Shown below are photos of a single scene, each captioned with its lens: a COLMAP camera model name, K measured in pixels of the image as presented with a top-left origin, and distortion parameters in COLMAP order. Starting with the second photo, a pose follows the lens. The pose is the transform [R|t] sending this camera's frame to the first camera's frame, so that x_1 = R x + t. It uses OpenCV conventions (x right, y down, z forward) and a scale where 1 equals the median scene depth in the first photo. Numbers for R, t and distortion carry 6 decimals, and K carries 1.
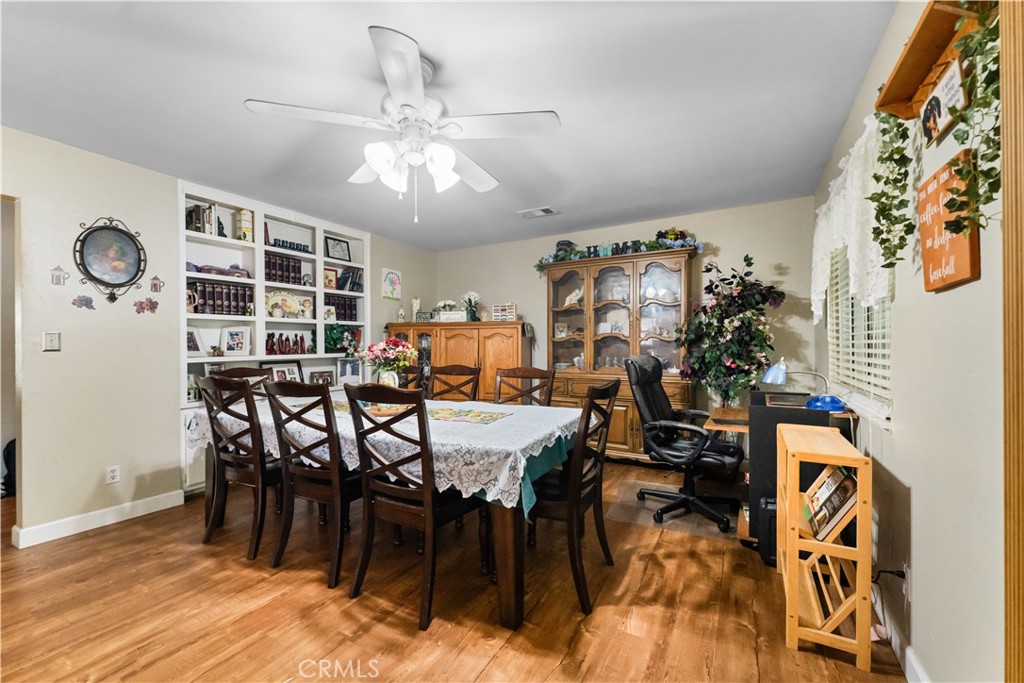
lens RADIAL K [[412.2, 0, 513.0], [0, 412.2, 342.8], [0, 0, 1]] dist [-0.000511, -0.000401]
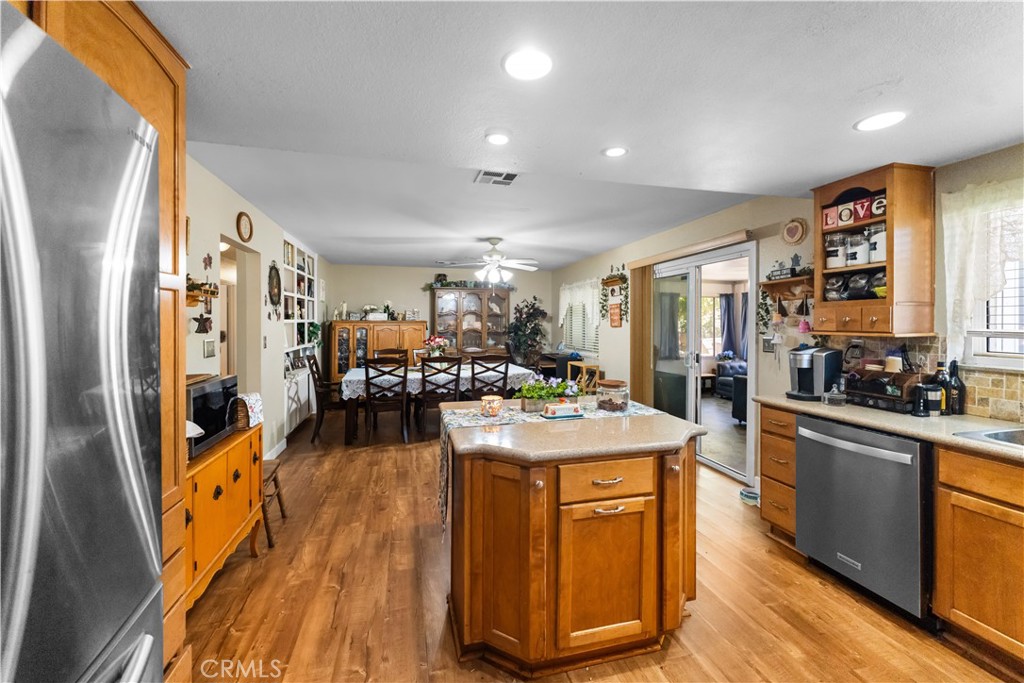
lens RADIAL K [[412.2, 0, 515.8], [0, 412.2, 323.7], [0, 0, 1]] dist [-0.000511, -0.000401]
pose [[0.713122, 0.001094, 0.701040, -1.172302], [-0.006316, 0.999968, 0.004864, -0.067258], [-0.701012, -0.007896, 0.713106, -0.608533]]
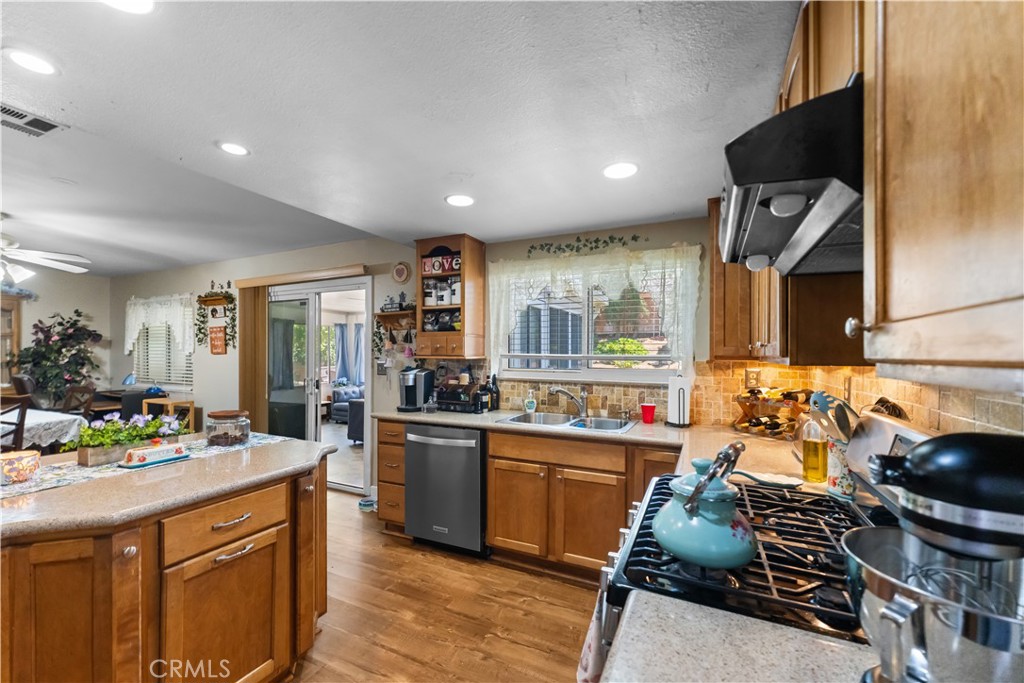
lens RADIAL K [[412.2, 0, 507.7], [0, 412.2, 354.7], [0, 0, 1]] dist [-0.000511, -0.000401]
pose [[-0.071018, 0.000022, 0.997475, -1.197319], [-0.012982, 0.999915, -0.000946, -0.056781], [-0.997391, -0.013016, -0.071011, -0.592846]]
